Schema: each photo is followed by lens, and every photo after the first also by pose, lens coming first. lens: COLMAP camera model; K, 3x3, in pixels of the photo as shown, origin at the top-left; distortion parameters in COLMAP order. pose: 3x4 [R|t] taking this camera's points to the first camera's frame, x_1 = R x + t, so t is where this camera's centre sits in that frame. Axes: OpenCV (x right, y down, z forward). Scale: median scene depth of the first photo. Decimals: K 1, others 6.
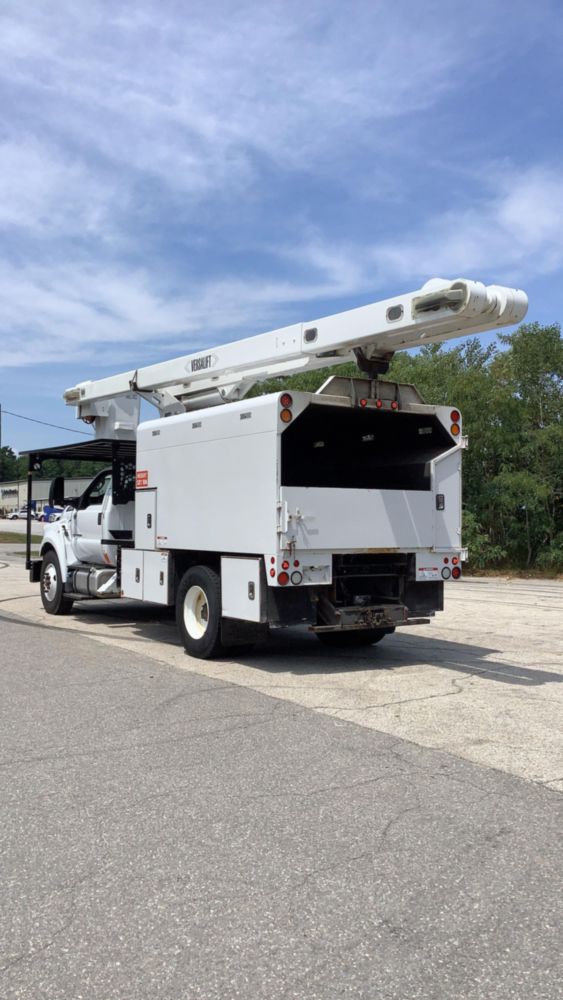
lens RADIAL K [[927.1, 0, 278.4], [0, 927.1, 523.1], [0, 0, 1]] dist [0.002958, 0.002561]
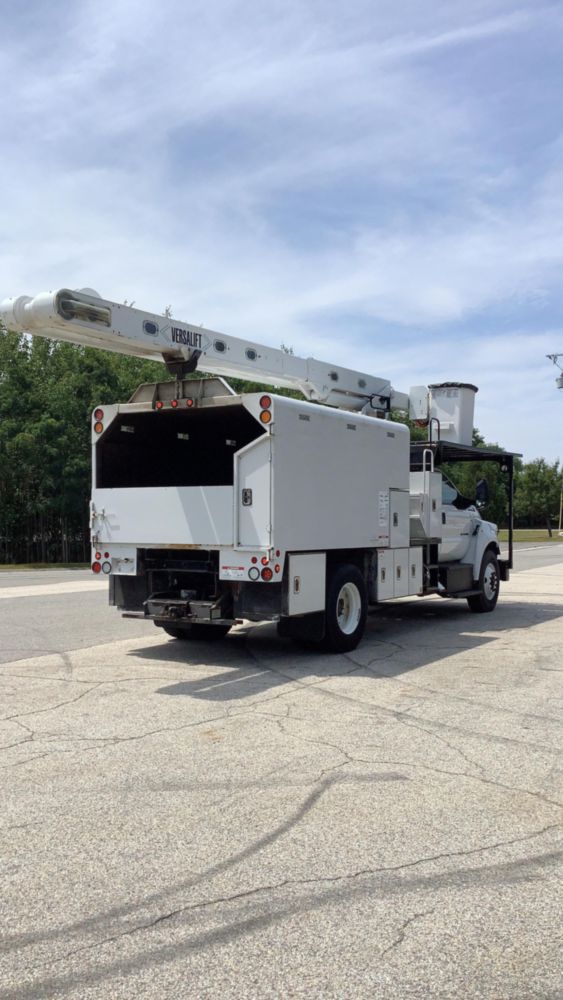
lens RADIAL K [[927.1, 0, 278.4], [0, 927.1, 523.1], [0, 0, 1]] dist [0.002958, 0.002561]
pose [[0.429554, -0.001436, -0.903040, 1.049354], [-0.002614, 0.999993, -0.002833, 0.006193], [0.903037, 0.003578, 0.429547, 0.639342]]
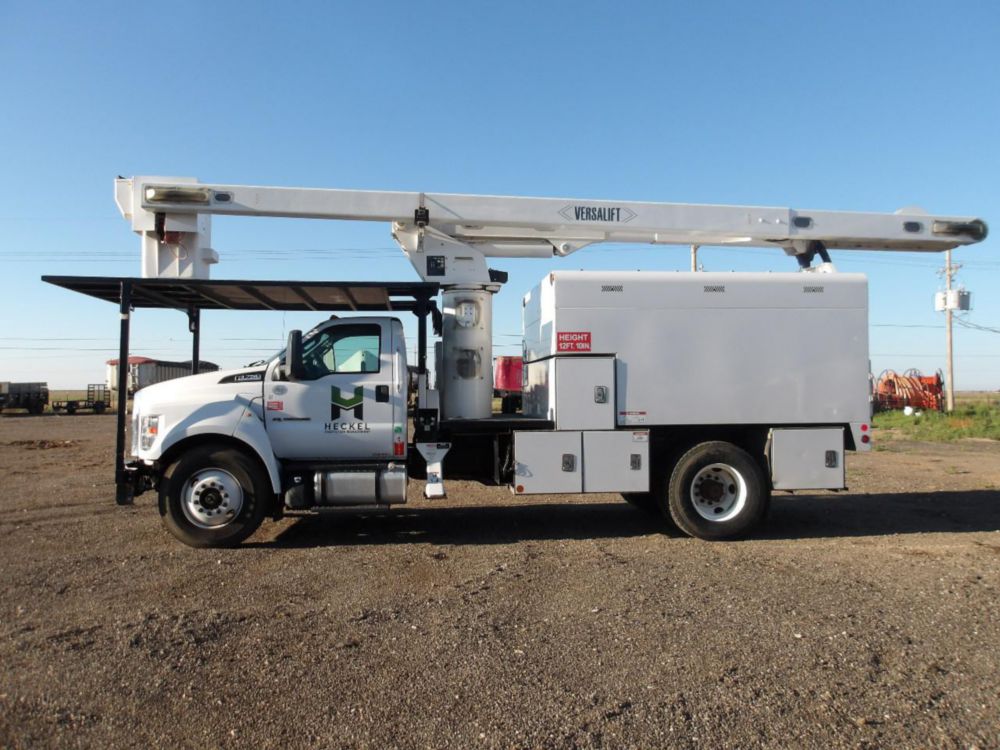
lens RADIAL K [[813.9, 0, 500.0], [0, 813.9, 375.0], [0, 0, 1]] dist [0.000623, 0.001348]
pose [[0.444381, 0.010288, 0.895779, -0.955146], [0.011970, 0.999777, -0.017420, -0.008824], [-0.895758, 0.018463, 0.444159, 0.876982]]
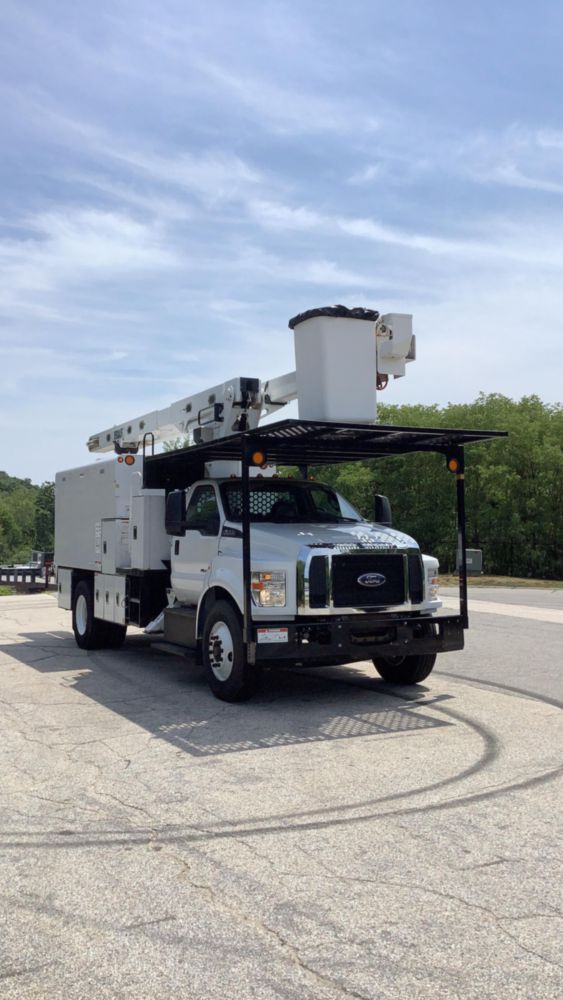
lens RADIAL K [[885.5, 0, 281.1], [0, 885.5, 529.6], [0, 0, 1]] dist [0.057969, 0.001288]
pose [[-0.995960, -0.002099, 0.089777, -0.313386], [-0.002475, 0.999989, -0.004074, -0.022601], [-0.089767, -0.004280, -0.995954, 2.494775]]
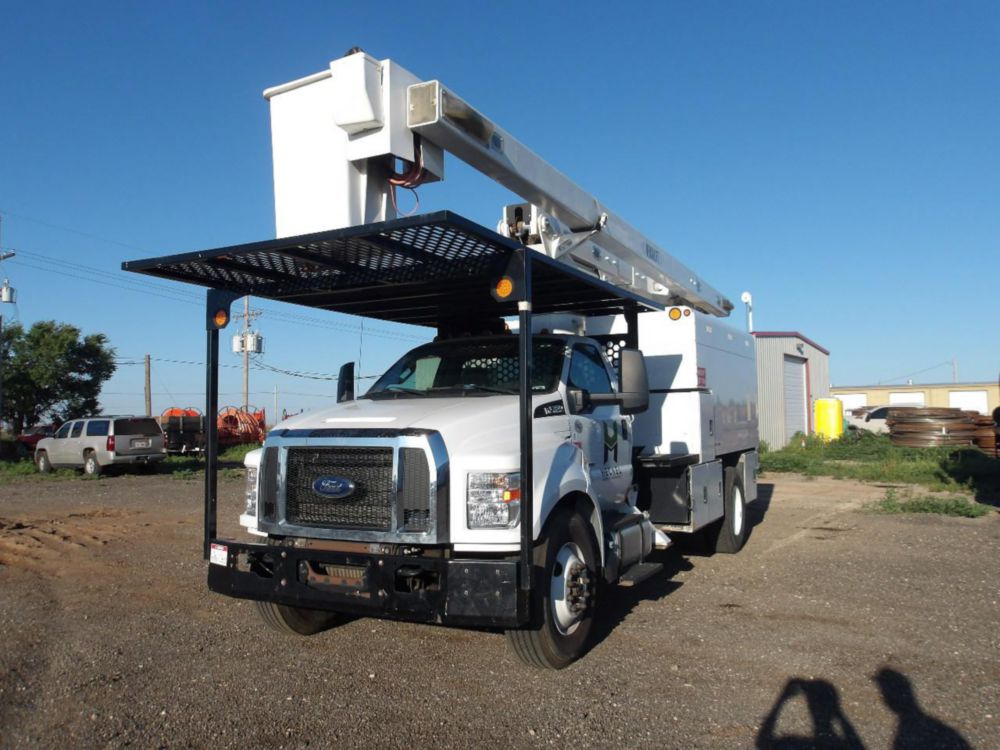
lens RADIAL K [[813.9, 0, 500.0], [0, 813.9, 375.0], [0, 0, 1]] dist [0.000623, 0.001348]
pose [[-0.495261, 0.049578, 0.867328, -0.816693], [0.016452, 0.998726, -0.047695, -0.020875], [-0.868588, -0.009352, -0.495446, 1.788614]]
